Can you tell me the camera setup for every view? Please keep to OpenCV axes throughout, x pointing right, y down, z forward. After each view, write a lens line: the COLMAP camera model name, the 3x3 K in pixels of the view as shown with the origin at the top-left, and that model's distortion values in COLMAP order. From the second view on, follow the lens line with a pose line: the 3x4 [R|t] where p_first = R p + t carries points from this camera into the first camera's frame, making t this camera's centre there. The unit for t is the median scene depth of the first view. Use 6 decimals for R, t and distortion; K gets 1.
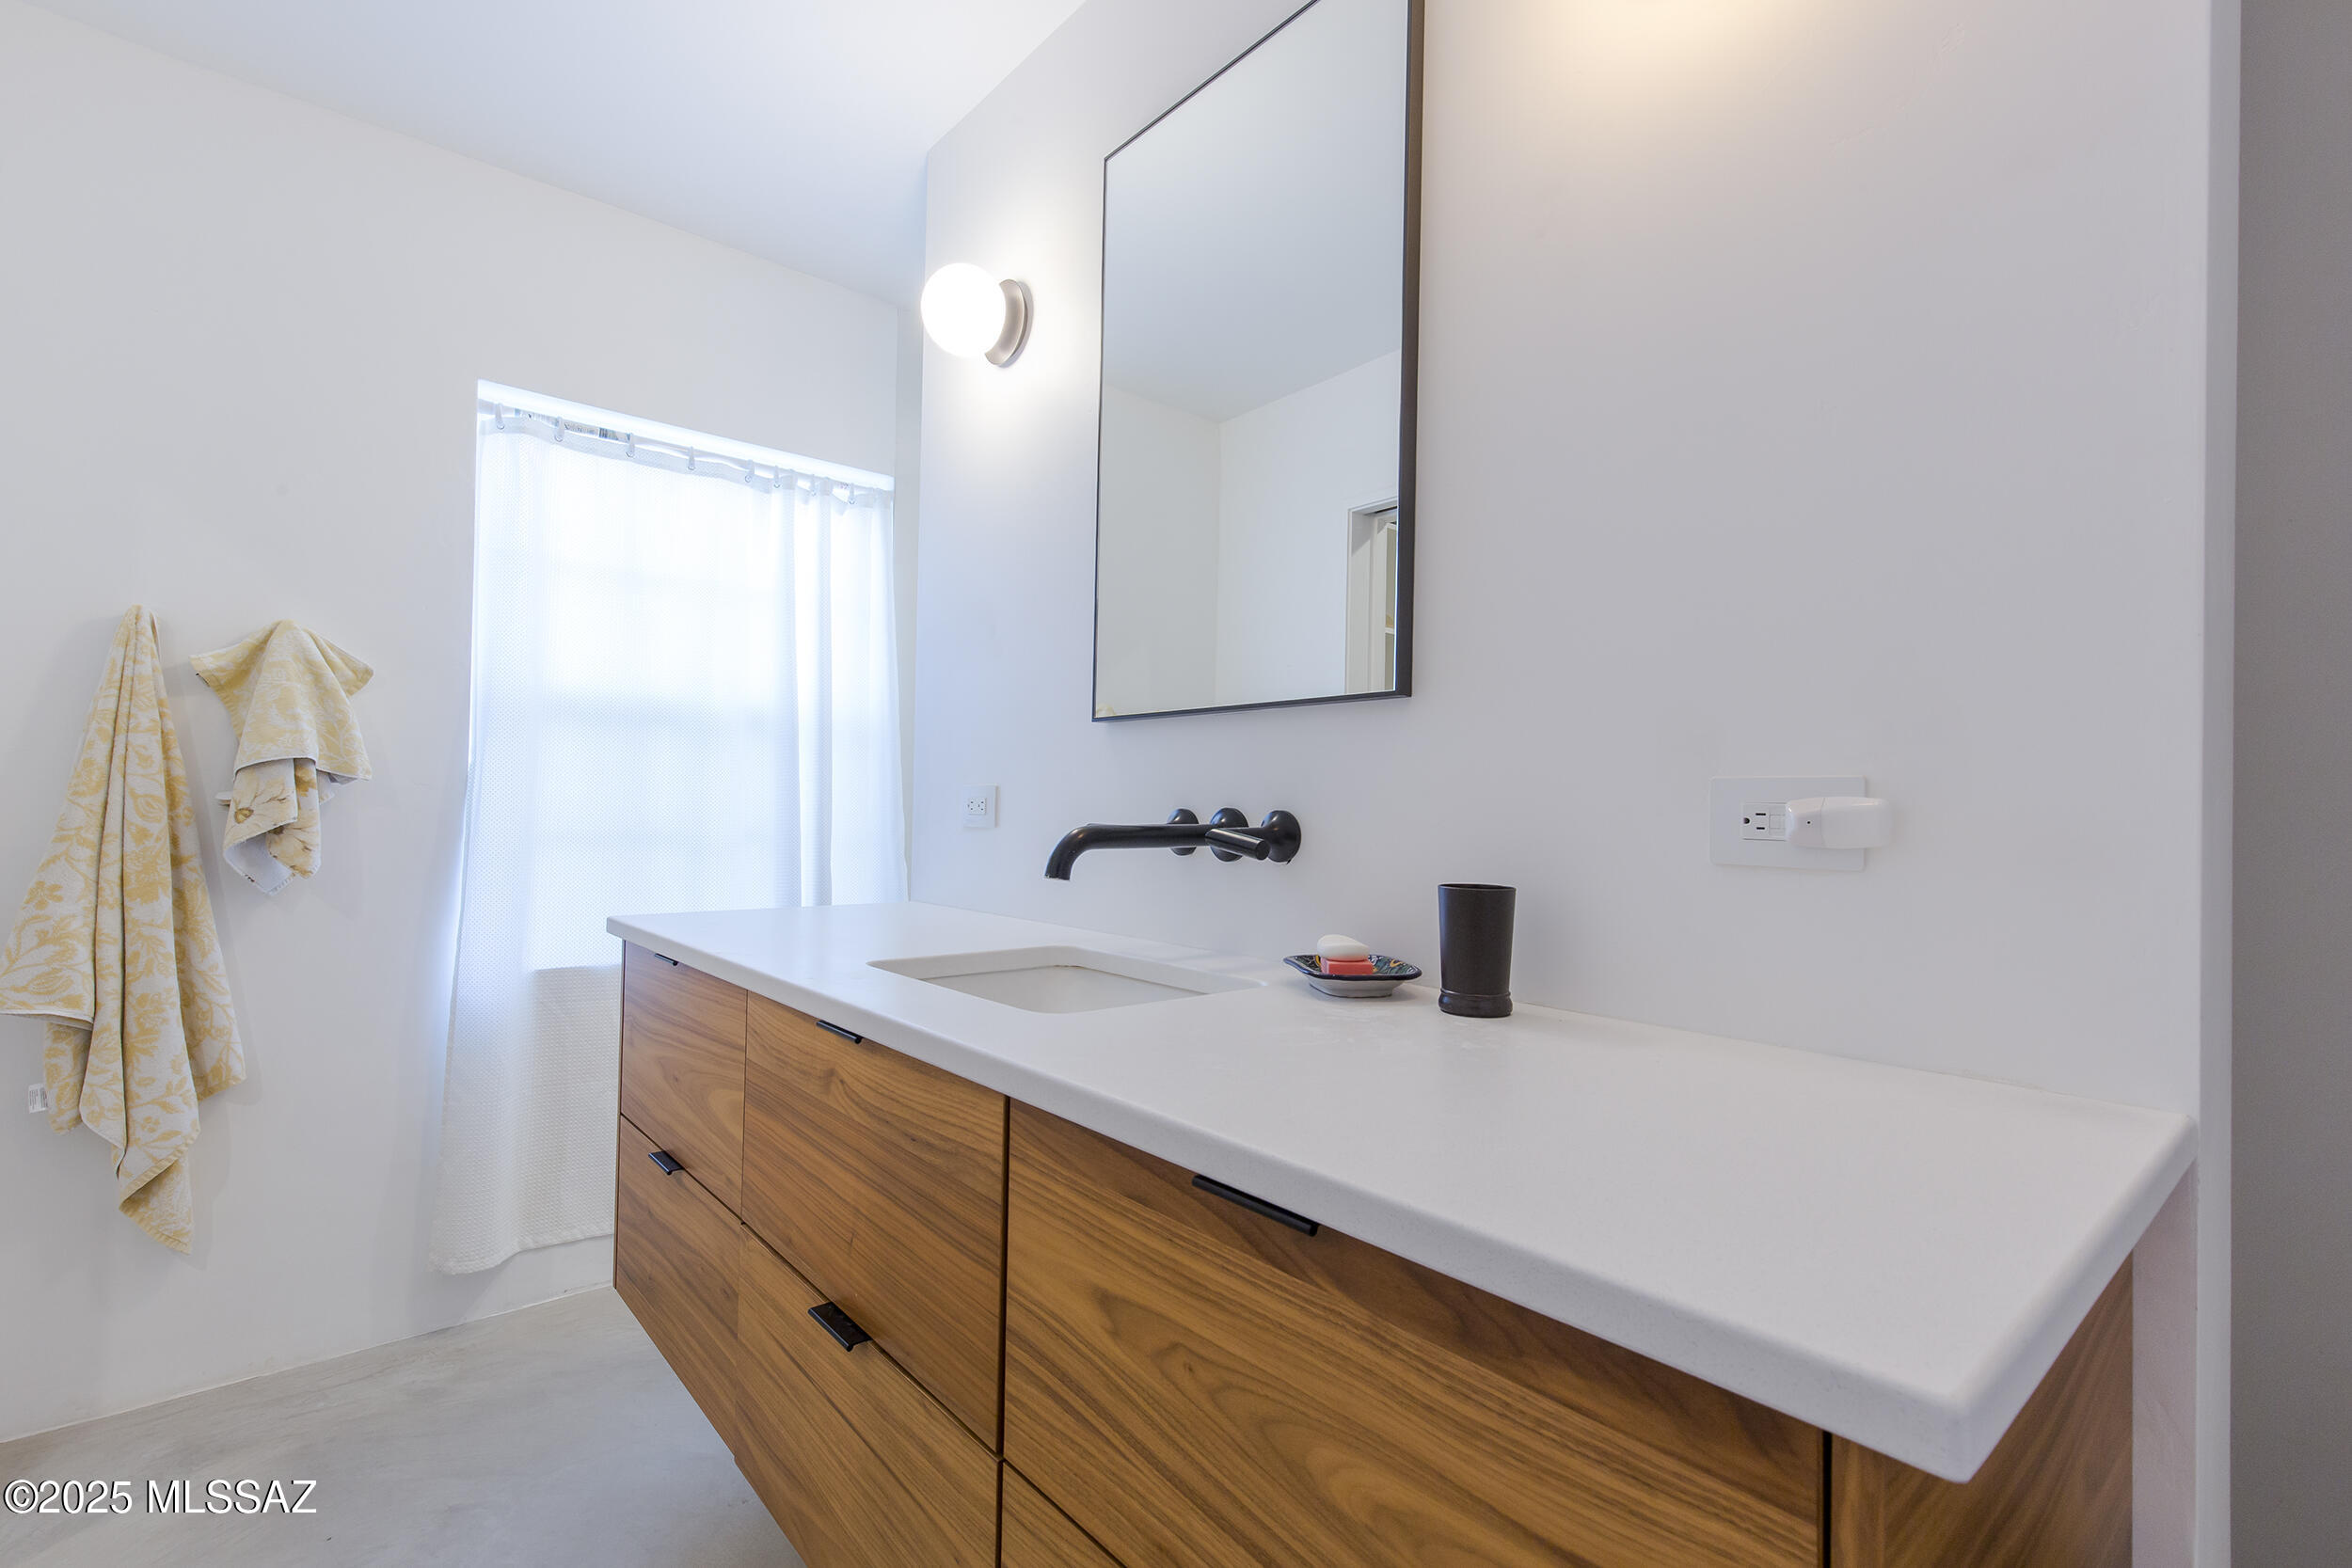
lens RADIAL K [[1083.7, 0, 1167.1], [0, 1083.7, 777.4], [0, 0, 1]] dist [0.005392, -0.000375]
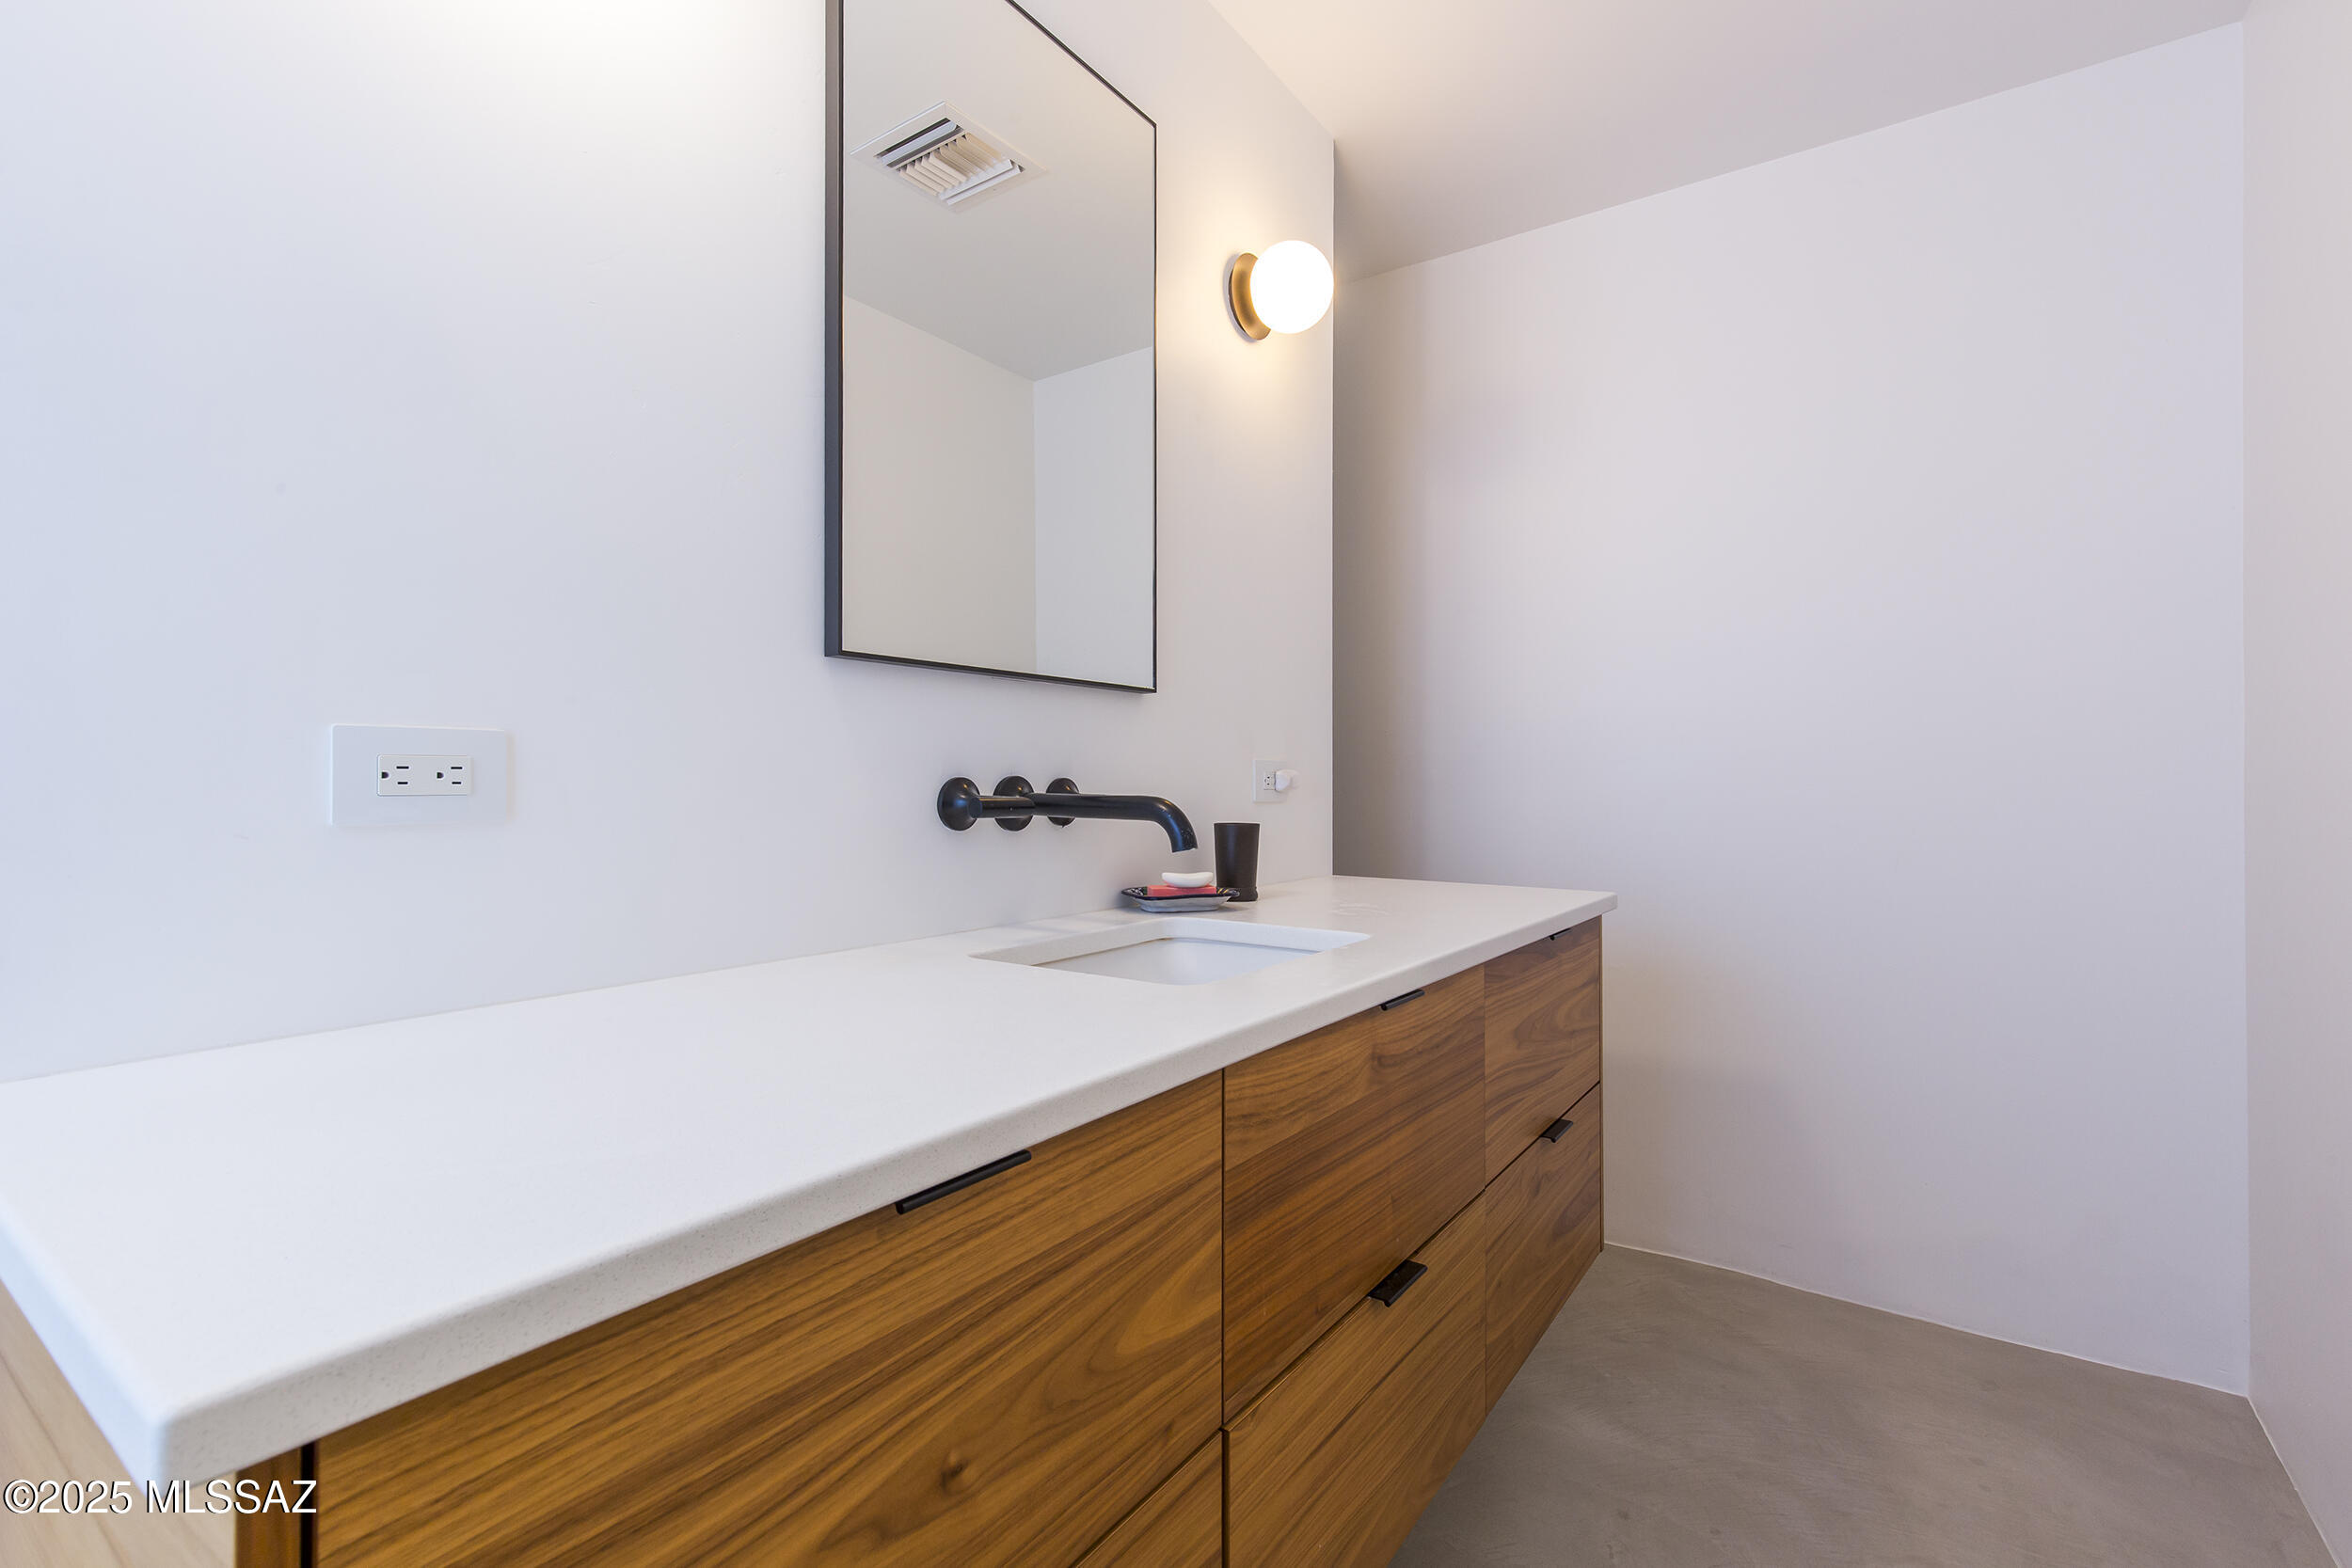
lens RADIAL K [[1083.7, 0, 1167.1], [0, 1083.7, 777.4], [0, 0, 1]] dist [0.005392, -0.000375]
pose [[-0.231656, -0.017228, 0.972645, -0.940076], [-0.040567, 0.999144, 0.008035, 0.016152], [-0.971952, -0.037596, -0.232157, 1.106639]]
